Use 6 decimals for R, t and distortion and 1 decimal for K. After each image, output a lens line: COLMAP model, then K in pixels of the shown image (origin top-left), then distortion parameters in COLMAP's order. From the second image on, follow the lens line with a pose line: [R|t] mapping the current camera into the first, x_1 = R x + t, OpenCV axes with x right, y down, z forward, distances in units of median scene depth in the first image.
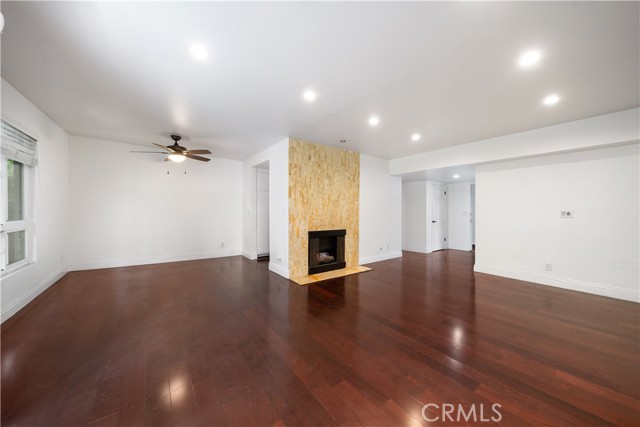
lens RADIAL K [[224.3, 0, 320.0], [0, 224.3, 213.5], [0, 0, 1]] dist [0.000131, 0.000025]
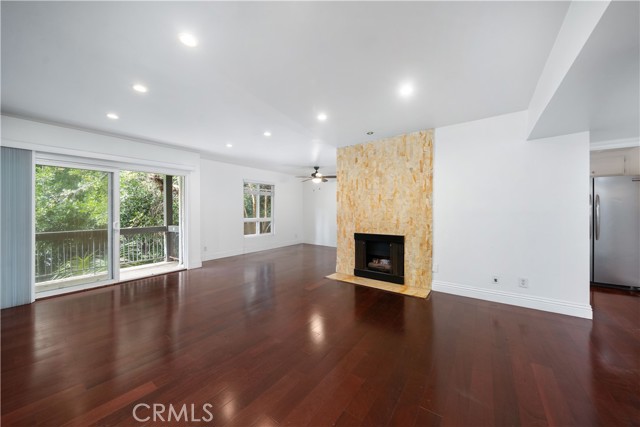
lens RADIAL K [[224.3, 0, 320.0], [0, 224.3, 213.5], [0, 0, 1]] dist [0.000131, 0.000025]
pose [[0.282408, 0.000353, -0.959294, 0.854290], [0.001299, 0.999999, 0.000750, -0.009313], [0.959294, -0.001458, 0.282407, 0.540119]]
